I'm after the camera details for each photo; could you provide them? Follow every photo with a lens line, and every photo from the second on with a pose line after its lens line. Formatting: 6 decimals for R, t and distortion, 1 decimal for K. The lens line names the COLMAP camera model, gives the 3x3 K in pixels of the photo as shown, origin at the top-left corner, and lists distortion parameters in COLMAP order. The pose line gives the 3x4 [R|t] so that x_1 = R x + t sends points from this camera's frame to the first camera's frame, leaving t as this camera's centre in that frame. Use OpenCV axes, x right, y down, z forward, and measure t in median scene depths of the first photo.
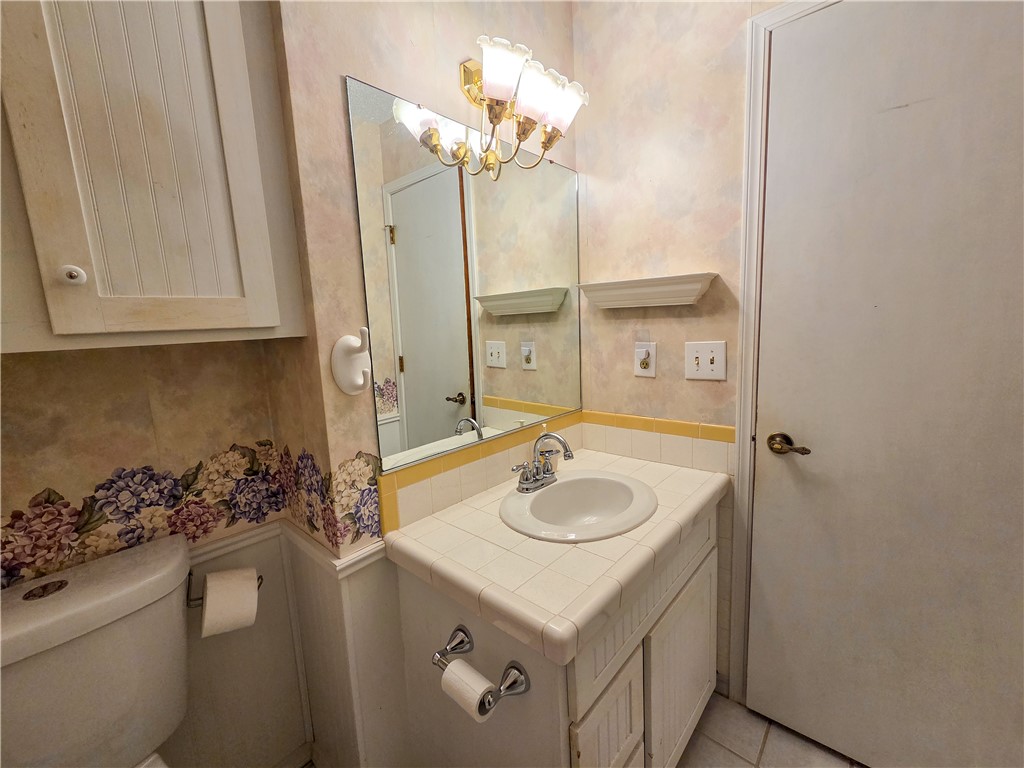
lens RADIAL K [[419.4, 0, 505.7], [0, 419.4, 383.7], [0, 0, 1]] dist [0.003225, -0.000064]
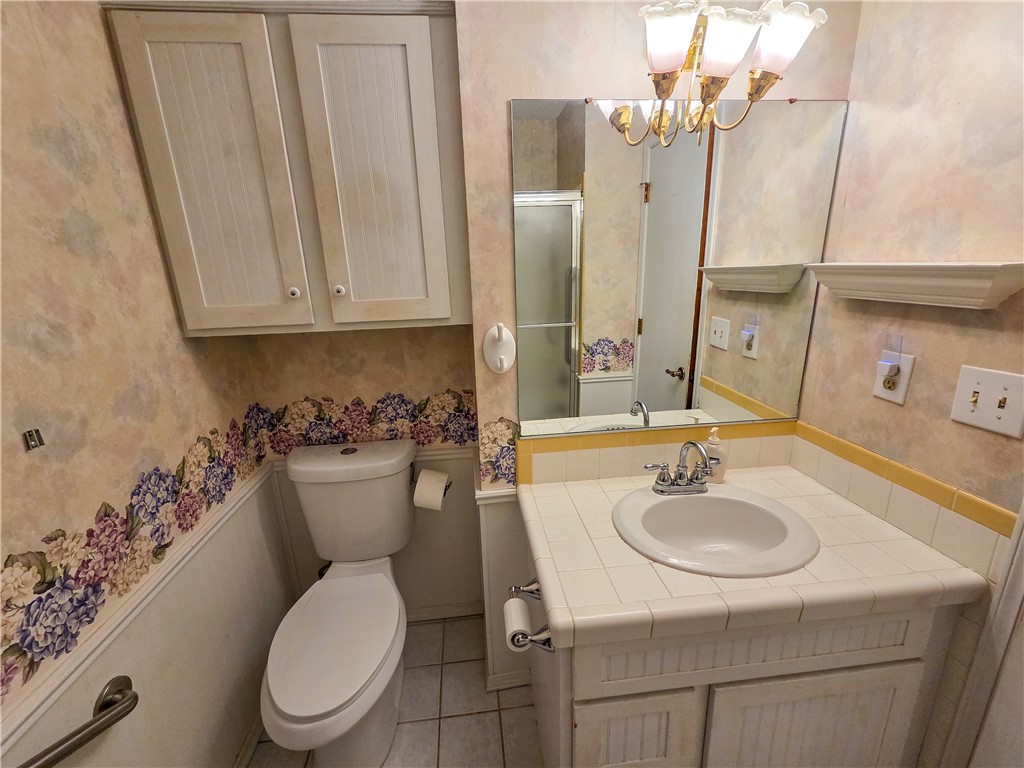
lens RADIAL K [[419.4, 0, 505.7], [0, 419.4, 383.7], [0, 0, 1]] dist [0.003225, -0.000064]
pose [[0.748441, 0.192727, -0.634581, 0.389105], [-0.095482, 0.978189, 0.184469, -0.150412], [0.656292, -0.077473, 0.750519, 0.058205]]
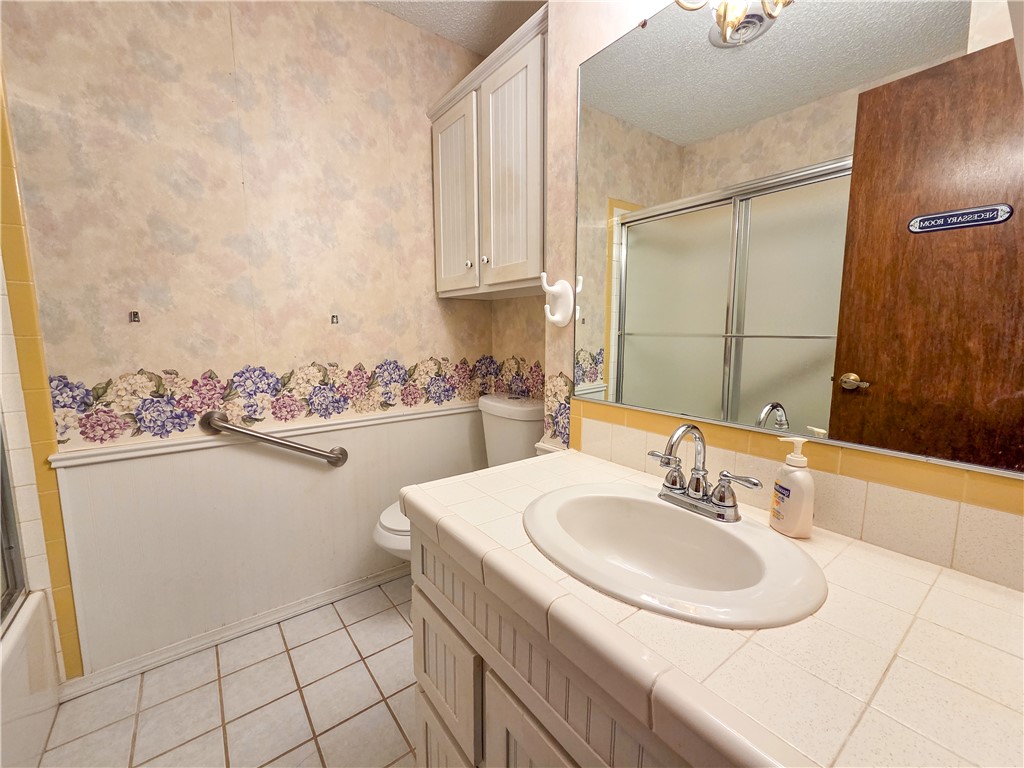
lens RADIAL K [[419.4, 0, 505.7], [0, 419.4, 383.7], [0, 0, 1]] dist [0.003225, -0.000064]
pose [[-0.178635, 0.170201, -0.969083, 0.821098], [-0.133303, 0.971657, 0.195226, -0.028181], [0.974843, 0.164056, -0.150884, 0.907617]]
